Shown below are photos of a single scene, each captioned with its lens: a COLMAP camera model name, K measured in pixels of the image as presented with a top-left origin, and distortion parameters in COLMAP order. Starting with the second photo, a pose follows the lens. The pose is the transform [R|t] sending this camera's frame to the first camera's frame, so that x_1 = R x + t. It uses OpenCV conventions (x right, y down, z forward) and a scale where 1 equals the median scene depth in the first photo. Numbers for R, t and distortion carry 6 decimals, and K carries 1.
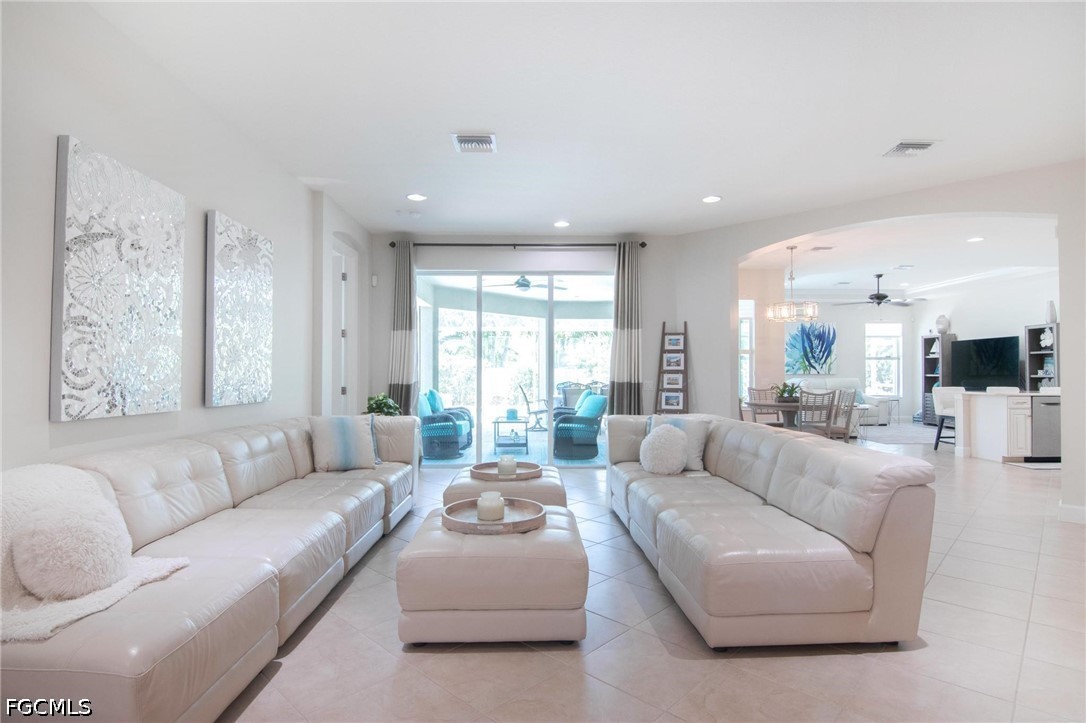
lens RADIAL K [[552.1, 0, 537.1], [0, 552.1, 365.9], [0, 0, 1]] dist [-0.003924, -0.011221]
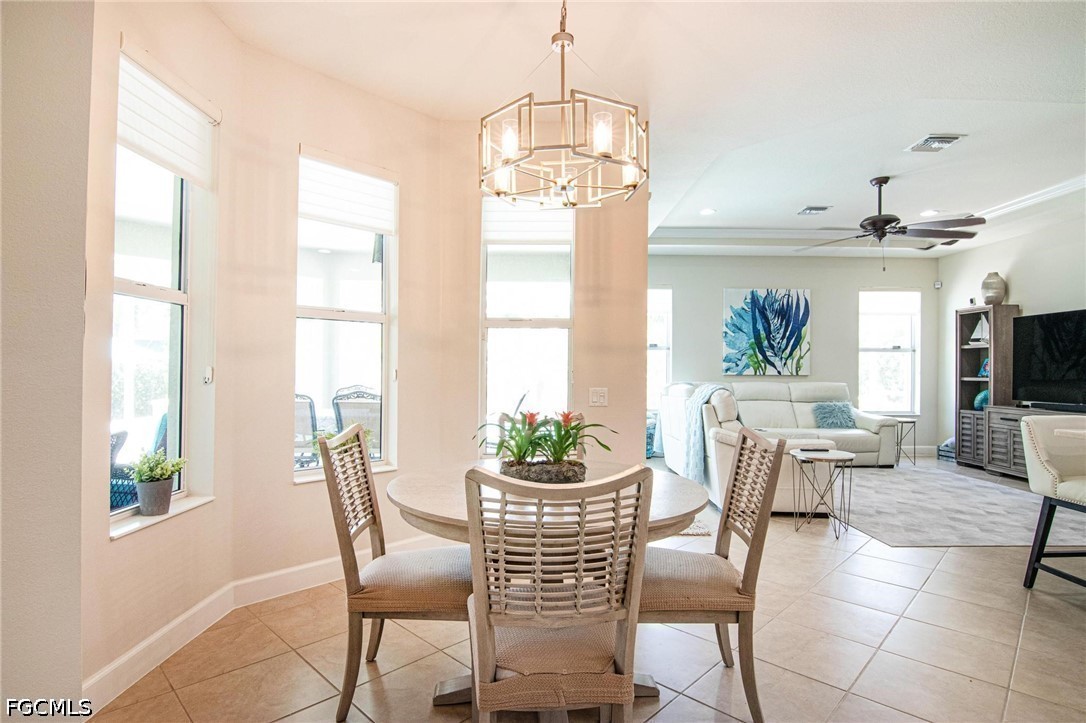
lens RADIAL K [[552.1, 0, 543.3], [0, 552.1, 365.8], [0, 0, 1]] dist [-0.003924, -0.011221]
pose [[0.999763, 0.007687, -0.020353, 0.286534], [-0.007611, 0.999964, 0.003806, 0.004713], [0.020382, -0.003650, 0.999786, 0.425612]]
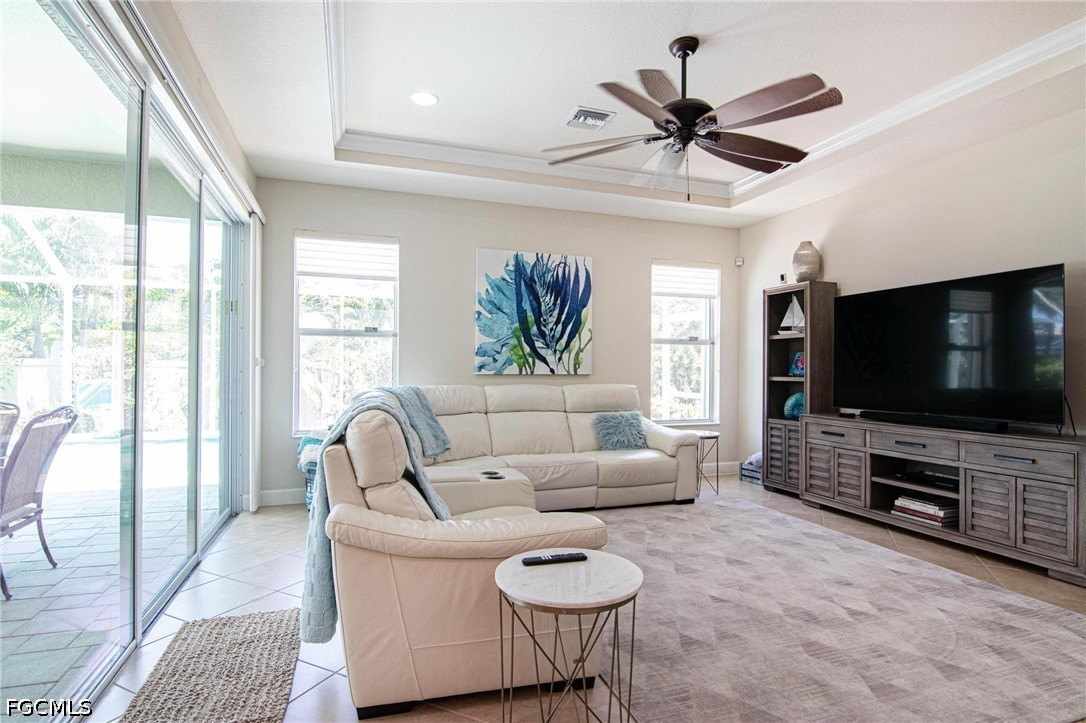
lens RADIAL K [[552.1, 0, 538.7], [0, 552.1, 363.8], [0, 0, 1]] dist [-0.003924, -0.011221]
pose [[0.955143, 0.009605, 0.295990, 0.401833], [-0.010222, 0.999948, 0.000535, 0.006884], [-0.295970, -0.003536, 0.955191, 0.638208]]
